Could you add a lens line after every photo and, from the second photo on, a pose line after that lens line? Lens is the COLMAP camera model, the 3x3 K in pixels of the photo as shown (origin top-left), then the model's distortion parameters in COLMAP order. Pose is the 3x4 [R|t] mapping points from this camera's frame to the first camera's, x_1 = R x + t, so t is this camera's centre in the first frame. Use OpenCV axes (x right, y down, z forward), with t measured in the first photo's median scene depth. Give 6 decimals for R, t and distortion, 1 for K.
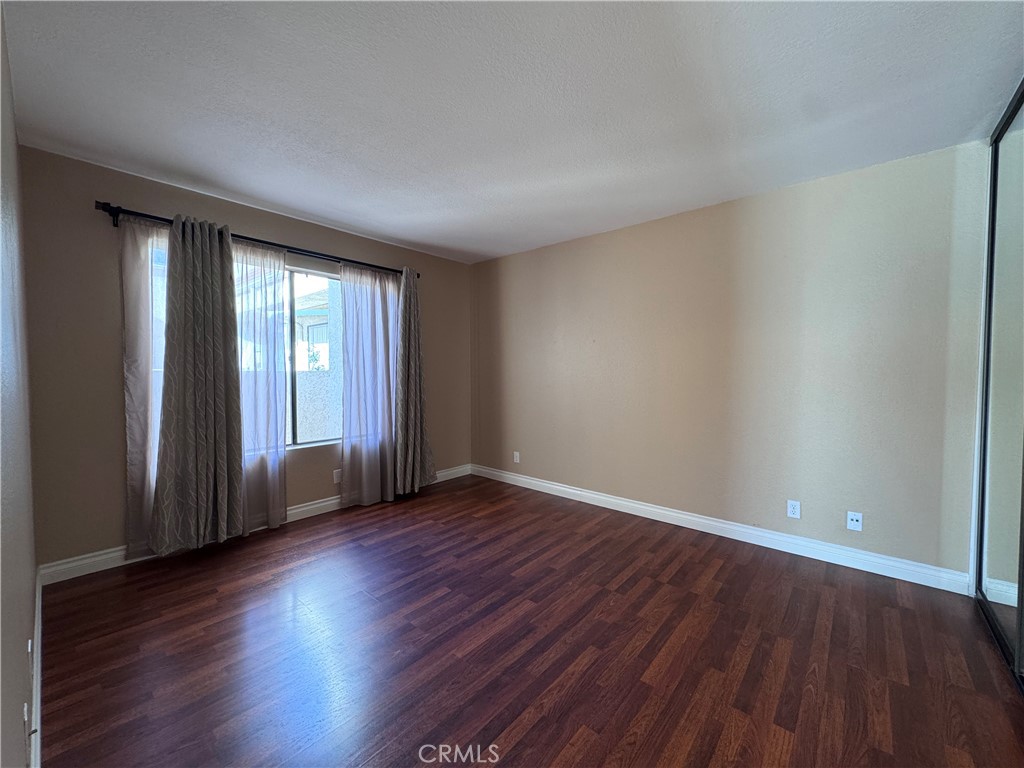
lens RADIAL K [[405.1, 0, 513.0], [0, 405.1, 381.9], [0, 0, 1]] dist [0.000039, -0.000081]
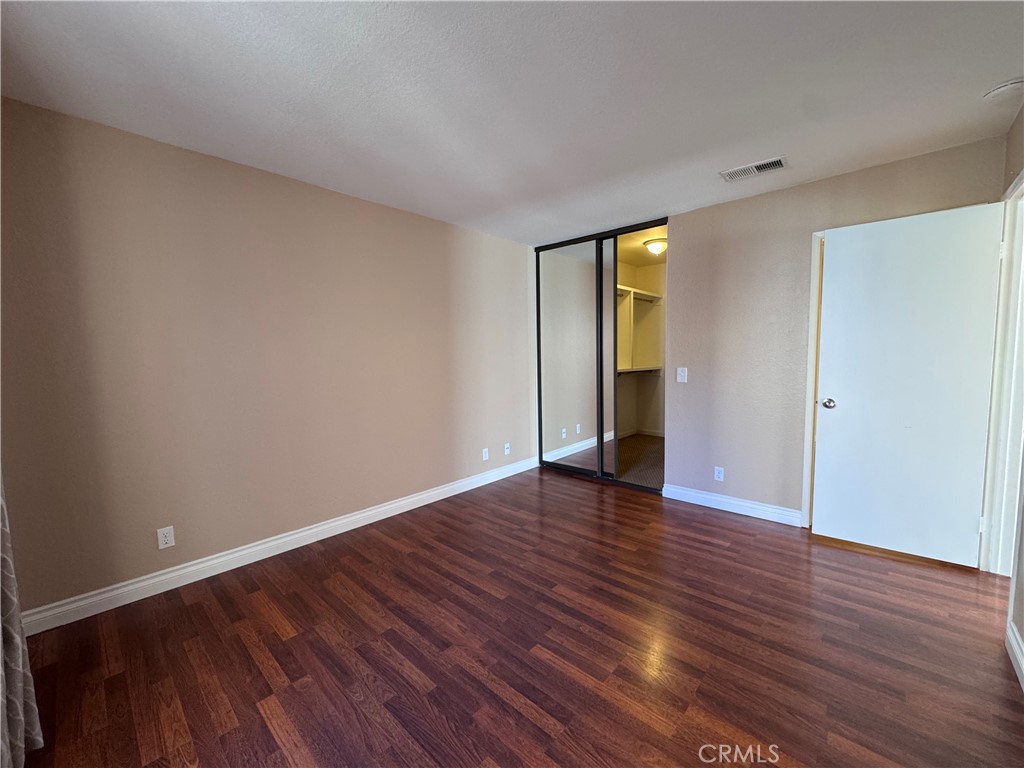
lens RADIAL K [[405.1, 0, 513.2], [0, 405.1, 386.7], [0, 0, 1]] dist [0.000039, -0.000081]
pose [[0.030919, -0.080016, 0.996314, -0.704009], [0.045183, 0.995883, 0.078579, -0.039792], [-0.998500, 0.042587, 0.034407, 0.780595]]
